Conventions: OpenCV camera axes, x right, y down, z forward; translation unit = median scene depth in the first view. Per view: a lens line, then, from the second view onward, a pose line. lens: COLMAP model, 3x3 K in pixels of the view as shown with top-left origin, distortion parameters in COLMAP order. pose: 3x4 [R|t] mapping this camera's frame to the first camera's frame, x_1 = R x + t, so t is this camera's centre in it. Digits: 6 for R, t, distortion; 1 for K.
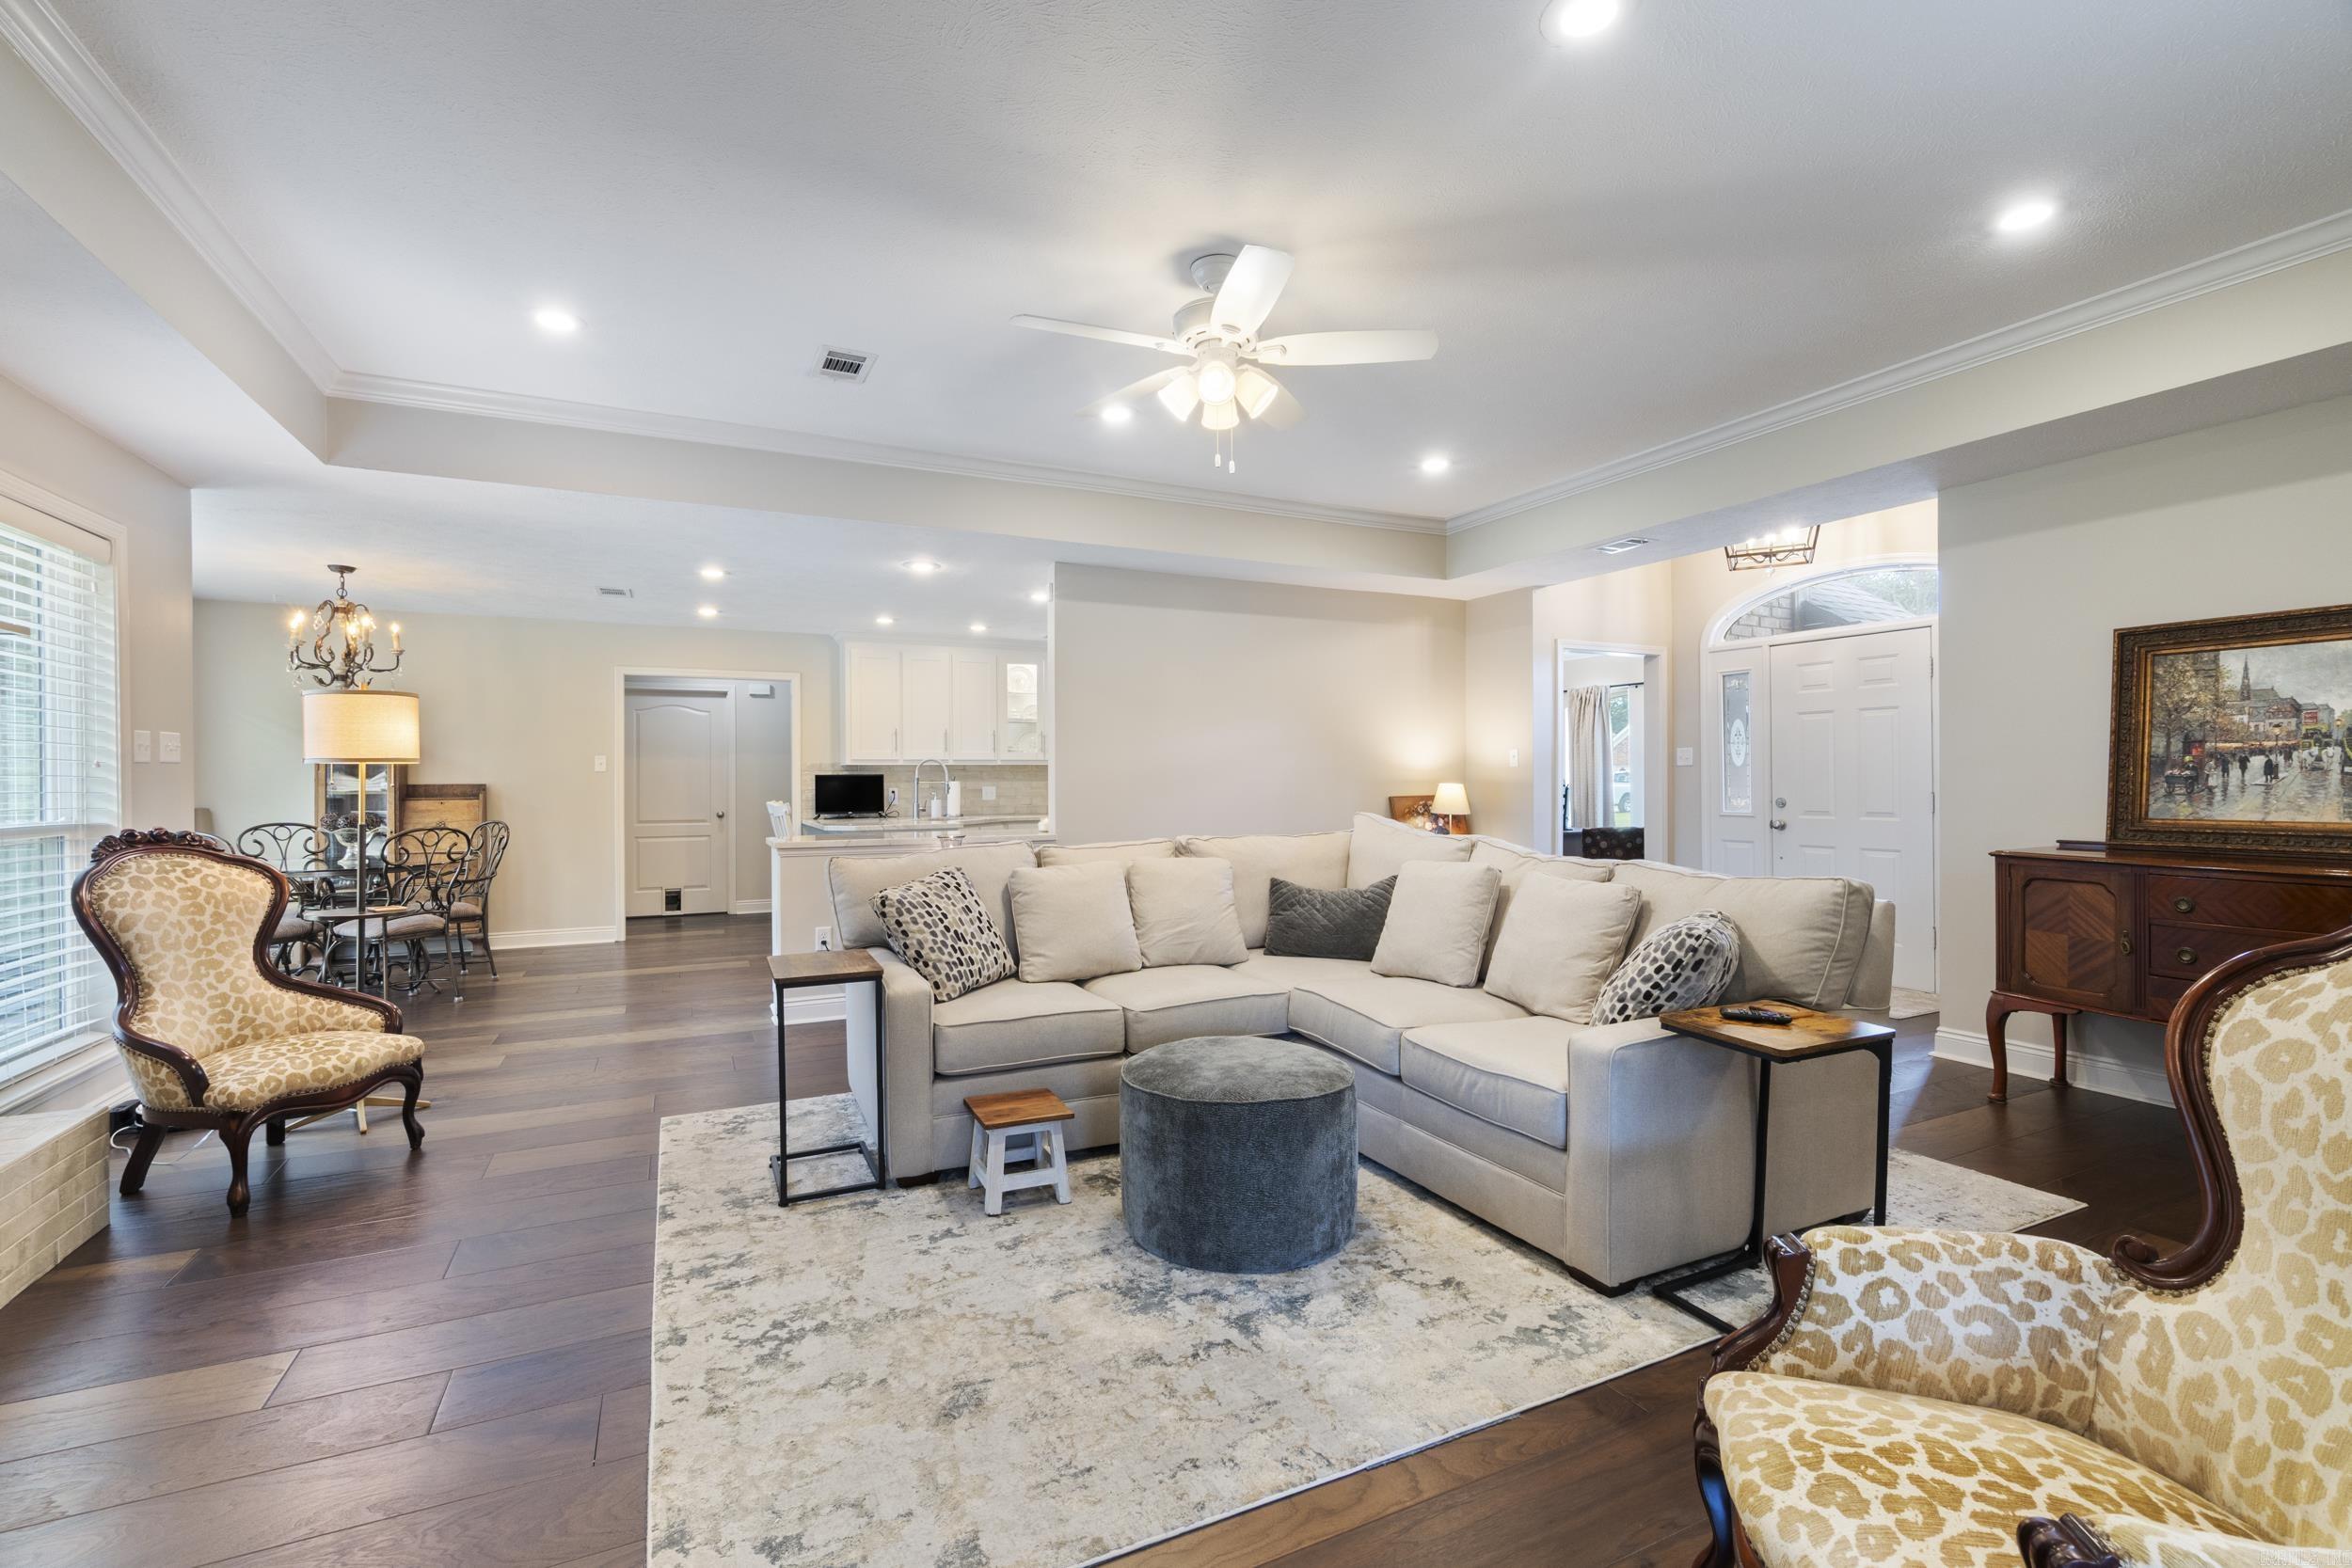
lens RADIAL K [[1023.7, 0, 1167.7], [0, 1023.7, 775.6], [0, 0, 1]] dist [-0.010615, 0.004218]
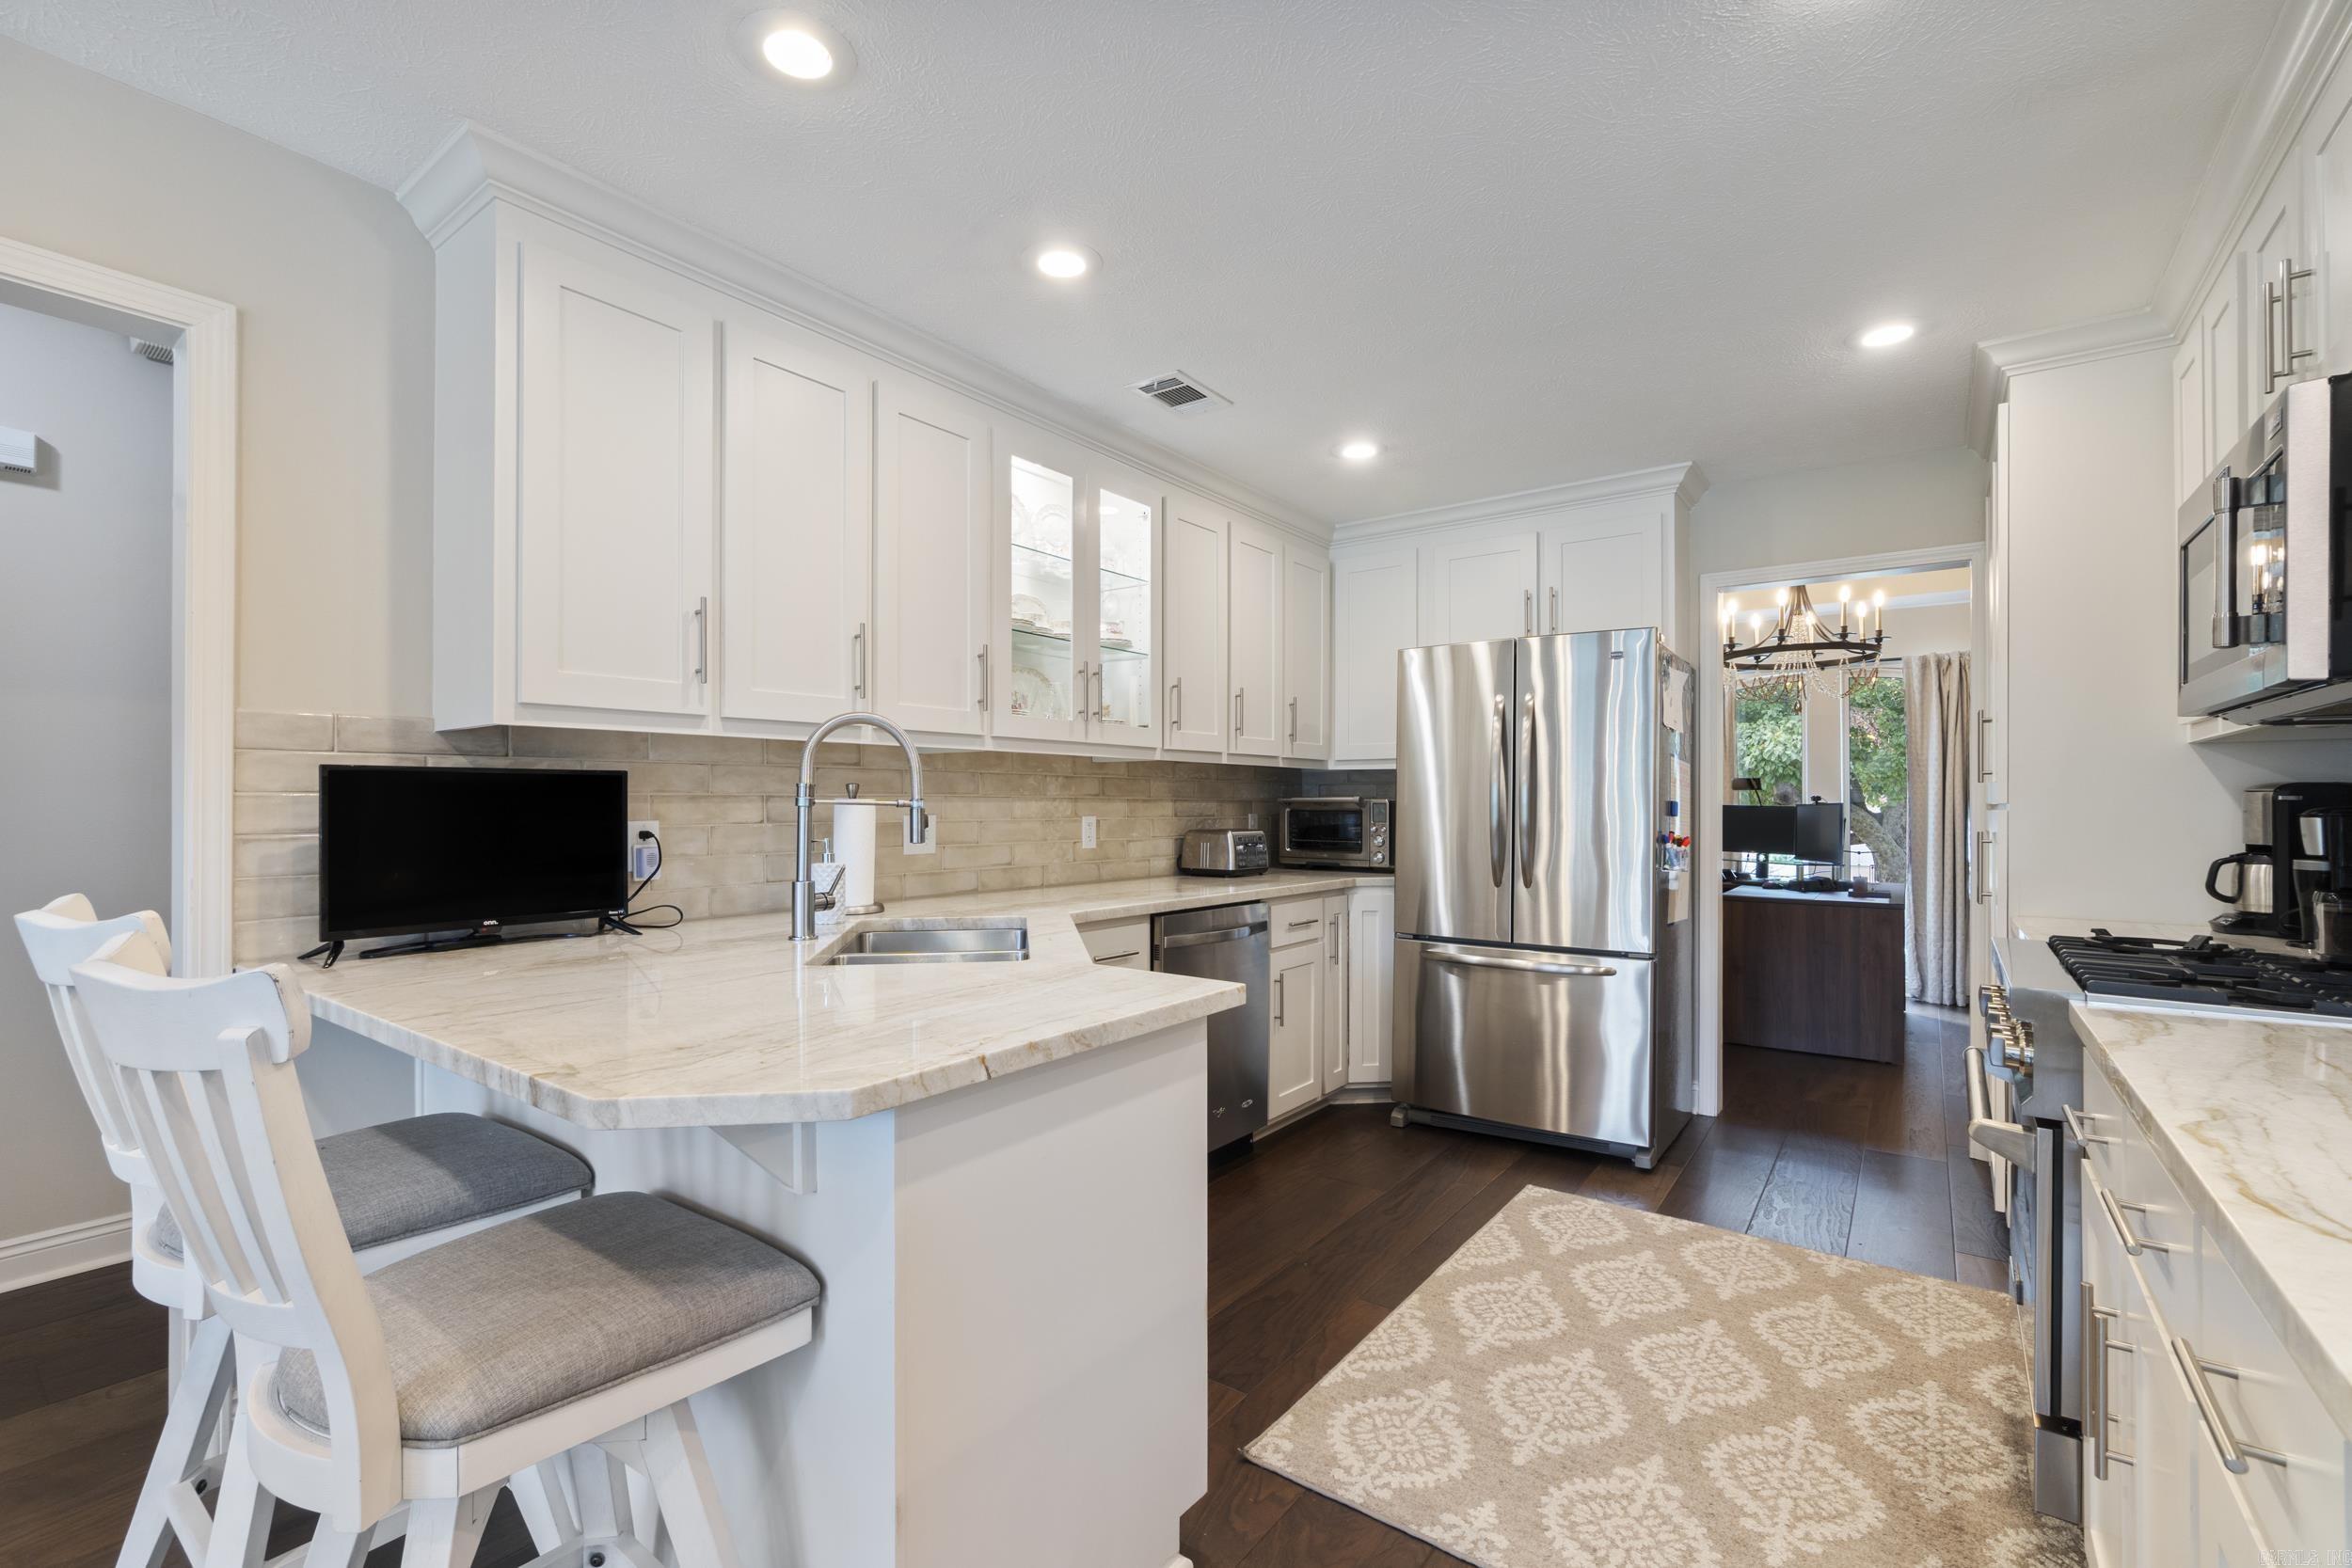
lens RADIAL K [[1020.0, 0, 1175.7], [0, 1020.0, 792.3], [0, 0, 1]] dist [-0.001266, 0.000749]
pose [[0.883242, 0.012574, 0.468749, -0.637832], [-0.009786, 0.999917, -0.008382, 0.012538], [-0.468815, 0.002816, 0.883292, 1.624222]]
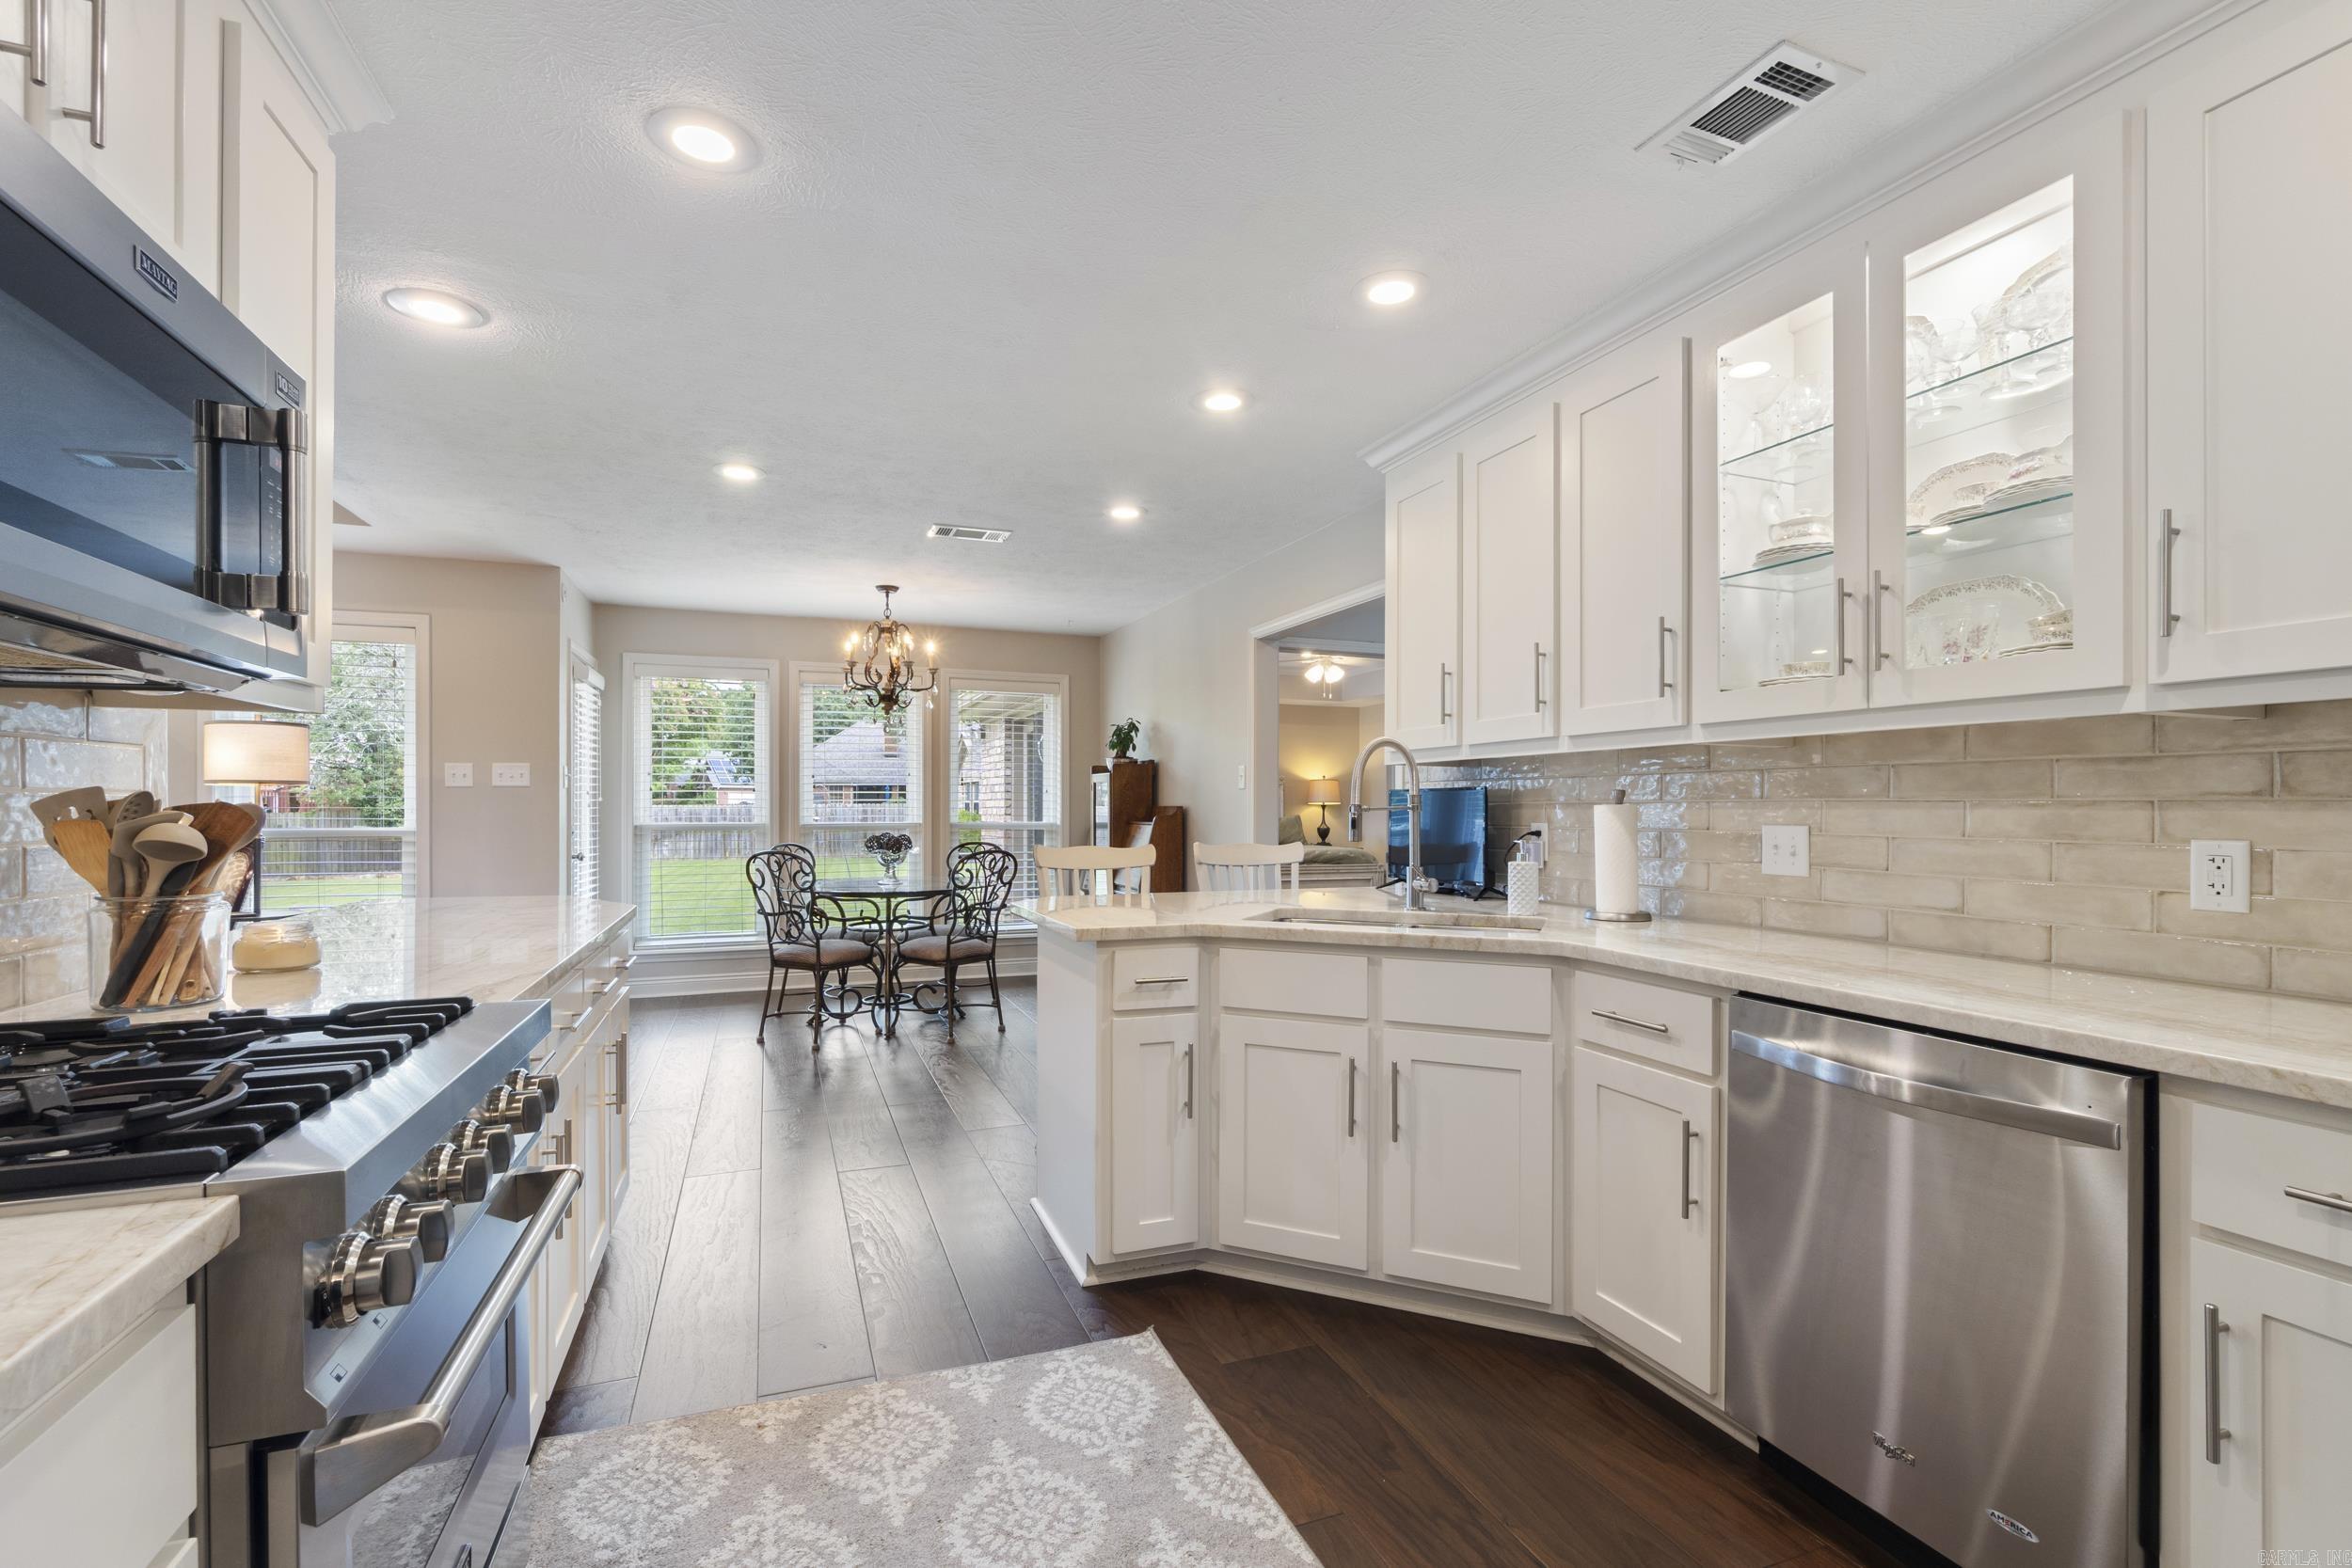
lens RADIAL K [[1023.9, 0, 1147.5], [0, 1023.9, 808.5], [0, 0, 1]] dist [-0.003276, -0.000165]
pose [[-0.094055, 0.006364, -0.995547, 0.266288], [0.001392, 0.999979, 0.006260, 0.010692], [0.995566, -0.000797, -0.094062, 2.118122]]
